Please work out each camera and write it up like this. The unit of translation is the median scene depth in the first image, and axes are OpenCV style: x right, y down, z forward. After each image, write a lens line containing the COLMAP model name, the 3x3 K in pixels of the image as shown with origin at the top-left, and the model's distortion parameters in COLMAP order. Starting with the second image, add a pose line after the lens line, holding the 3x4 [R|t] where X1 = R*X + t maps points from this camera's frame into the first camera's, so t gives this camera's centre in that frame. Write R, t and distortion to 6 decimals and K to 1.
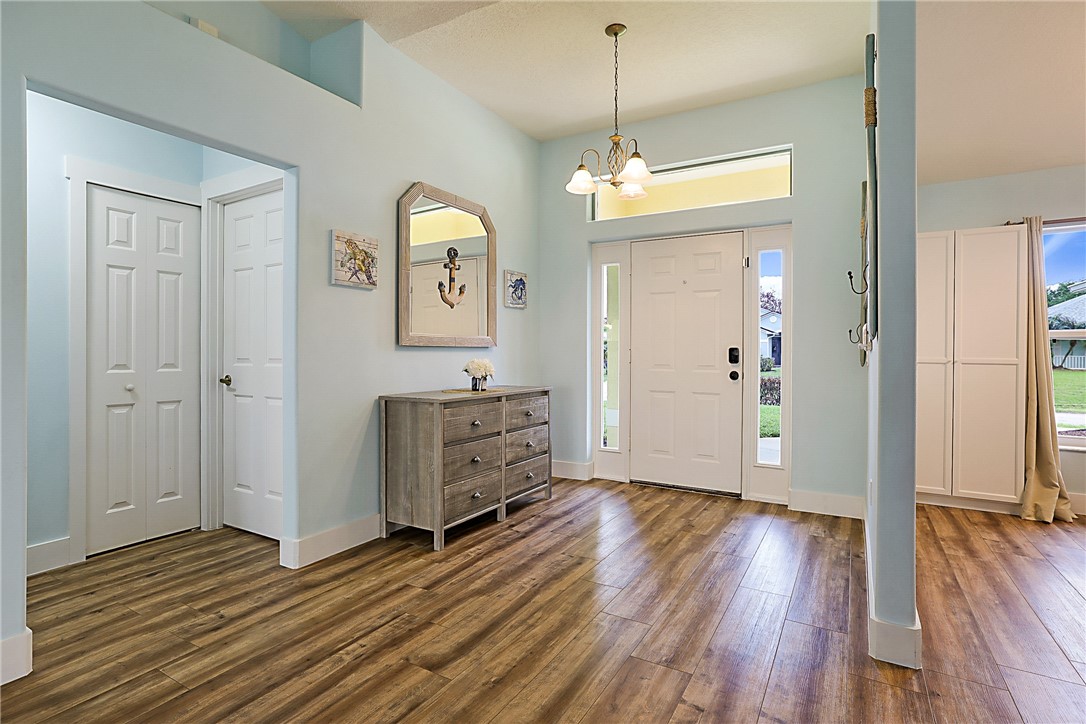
lens RADIAL K [[530.3, 0, 552.4], [0, 530.3, 355.0], [0, 0, 1]] dist [-0.005933, 0.005189]
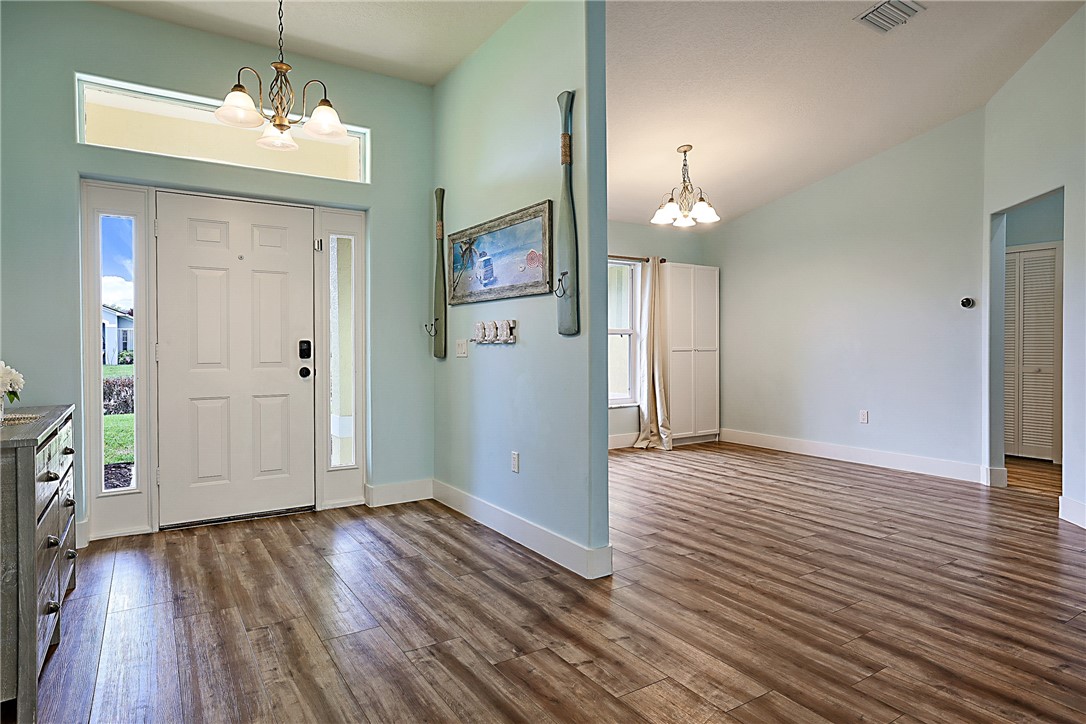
lens RADIAL K [[606.6, 0, 540.1], [0, 606.6, 356.4], [0, 0, 1]] dist [-0.031009, 0.003228]
pose [[0.458055, -0.022316, 0.888644, -0.370726], [0.009458, 0.999751, 0.020231, -0.004011], [-0.888874, -0.000862, 0.458151, 0.208040]]
